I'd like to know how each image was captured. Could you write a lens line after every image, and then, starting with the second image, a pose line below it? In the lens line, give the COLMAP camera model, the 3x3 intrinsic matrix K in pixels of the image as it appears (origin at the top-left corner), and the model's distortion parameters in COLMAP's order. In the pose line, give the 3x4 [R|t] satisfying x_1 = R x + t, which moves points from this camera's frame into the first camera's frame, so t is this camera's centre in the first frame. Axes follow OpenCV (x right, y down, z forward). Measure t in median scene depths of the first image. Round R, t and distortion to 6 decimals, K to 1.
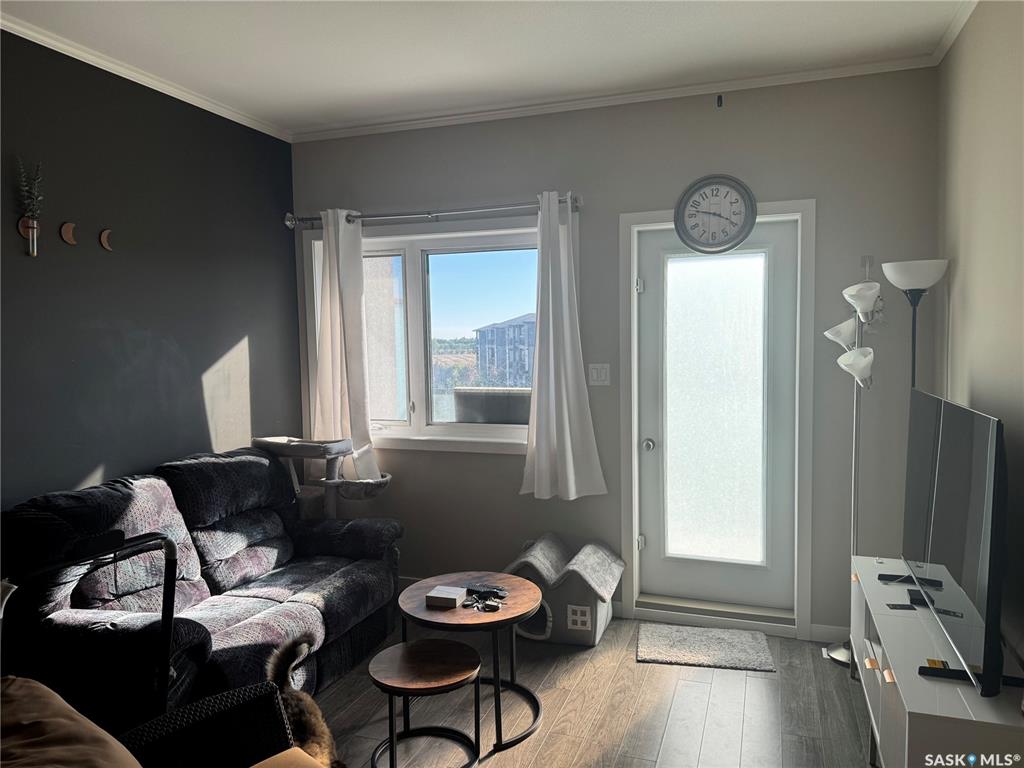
lens RADIAL K [[718.3, 0, 507.2], [0, 718.3, 381.6], [0, 0, 1]] dist [0.035370, -0.054010]
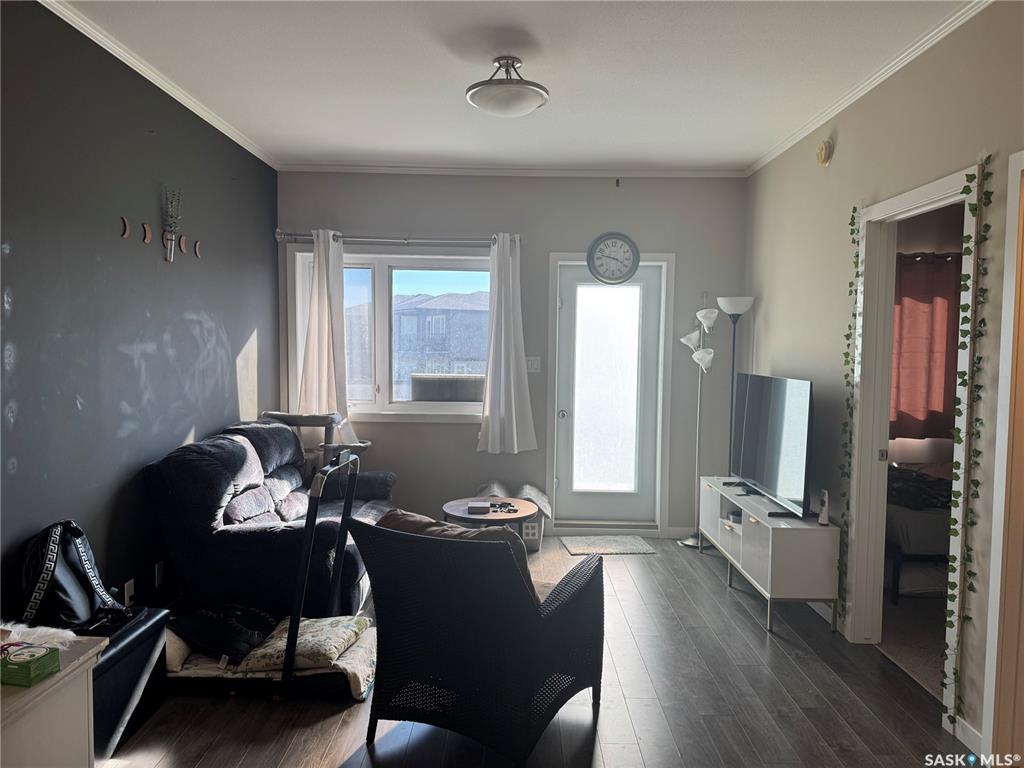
lens RADIAL K [[718.3, 0, 517.5], [0, 718.3, 387.1], [0, 0, 1]] dist [0.035370, -0.054010]
pose [[0.941128, 0.006044, 0.337995, -0.396094], [-0.006879, 0.999976, 0.001275, 0.034786], [-0.337979, -0.003525, 0.941147, -0.335042]]
